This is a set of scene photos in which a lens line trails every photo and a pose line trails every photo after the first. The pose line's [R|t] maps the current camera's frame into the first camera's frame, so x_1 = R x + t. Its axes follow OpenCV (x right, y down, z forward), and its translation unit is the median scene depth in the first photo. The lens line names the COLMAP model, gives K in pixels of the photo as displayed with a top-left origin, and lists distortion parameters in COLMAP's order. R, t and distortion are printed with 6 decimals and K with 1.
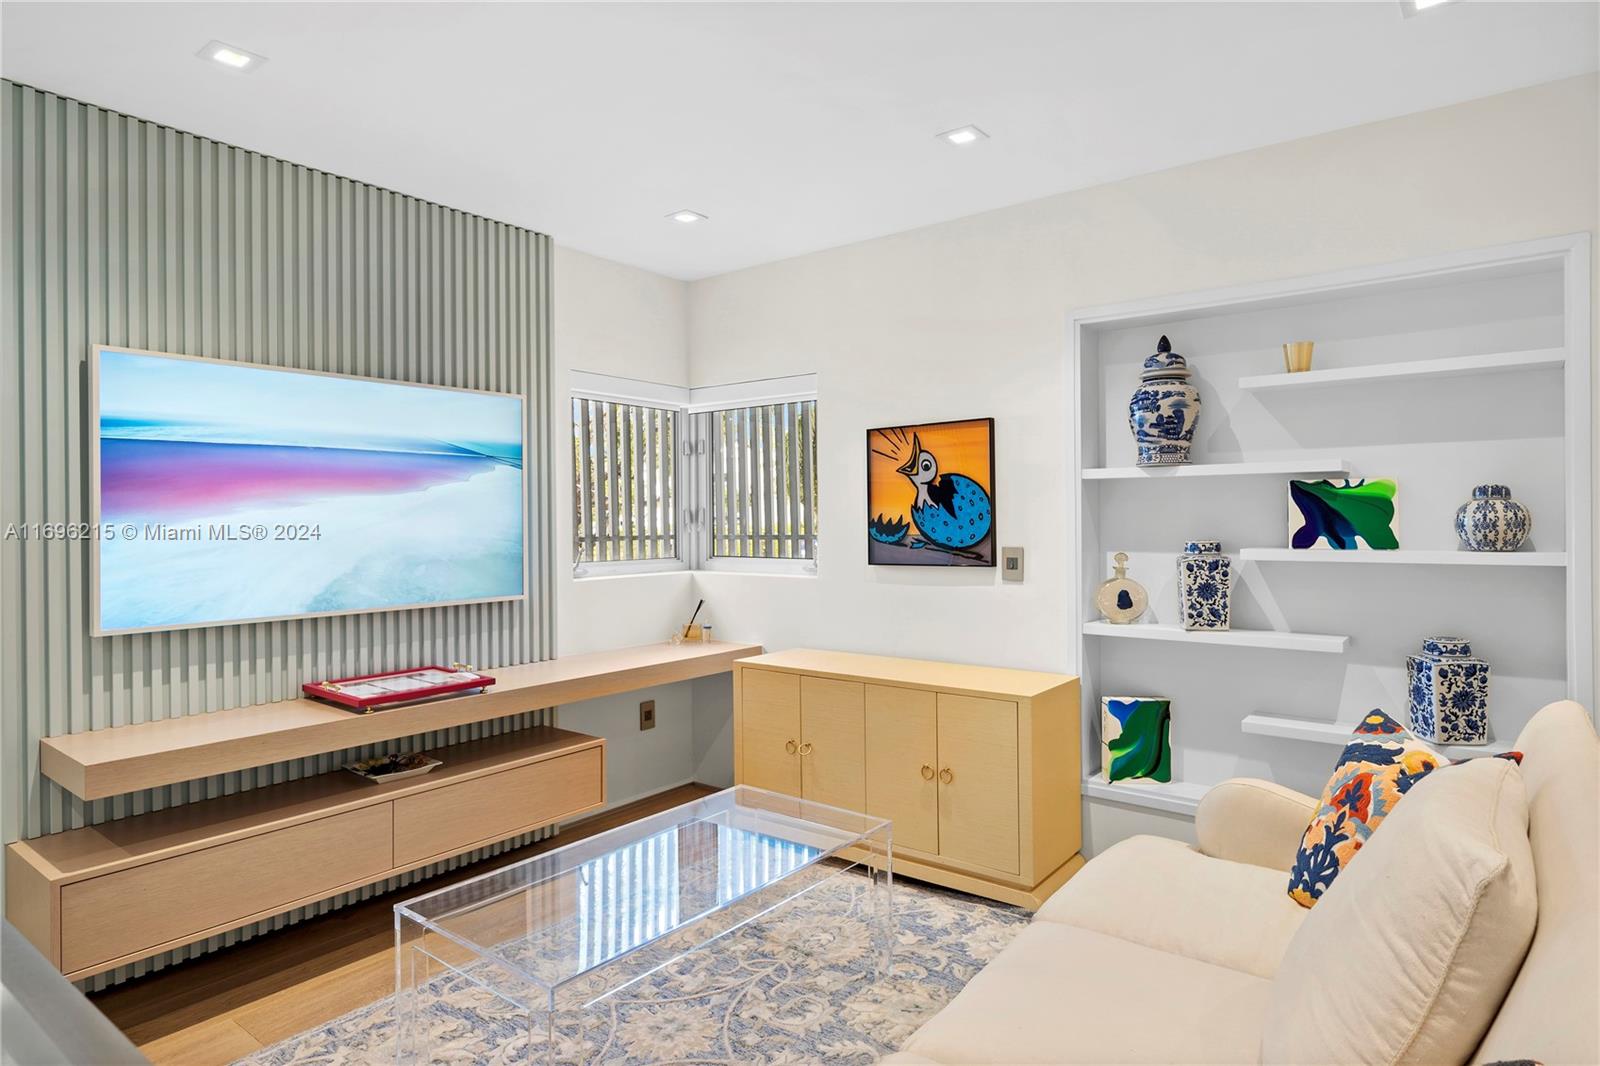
lens RADIAL K [[862.0, 0, 798.4], [0, 862.0, 524.9], [0, 0, 1]] dist [-0.003334, 0.000244]
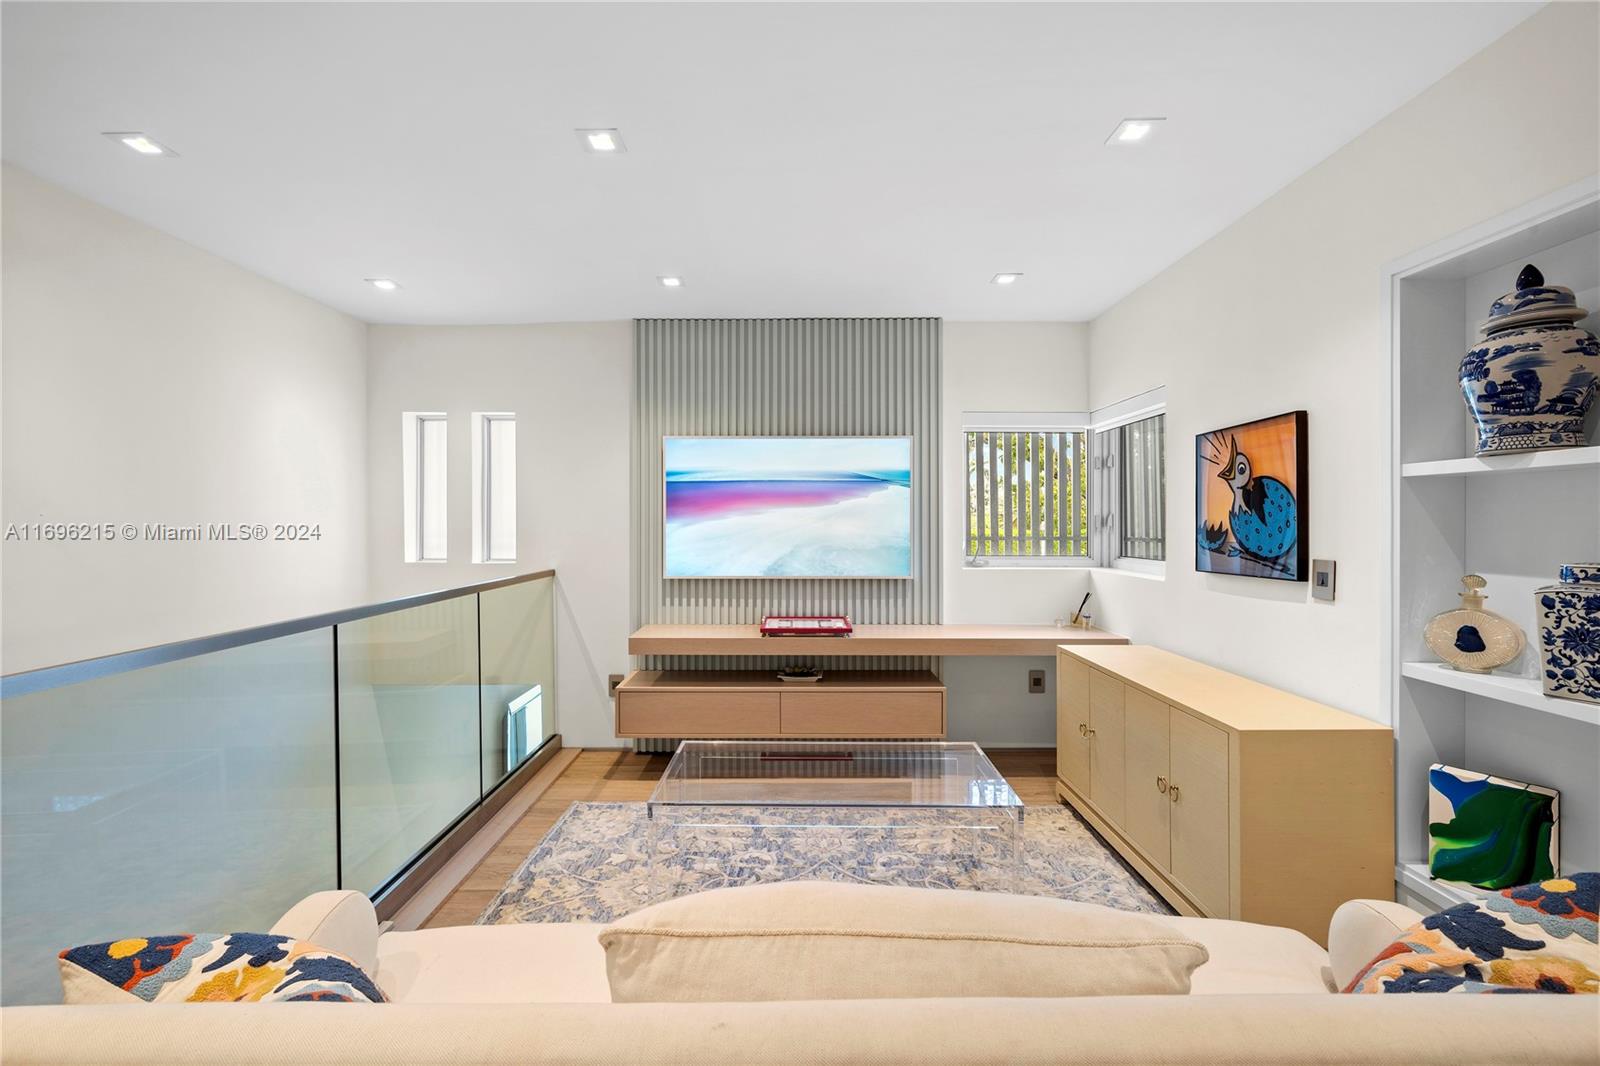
lens RADIAL K [[630.6, 0, 797.8], [0, 630.6, 525.9], [0, 0, 1]] dist [0.000594, -0.000187]
pose [[0.642879, 0.011506, -0.765881, 0.411843], [-0.011378, 0.999920, 0.005471, -0.005666], [0.765883, 0.005197, 0.642959, 0.212687]]
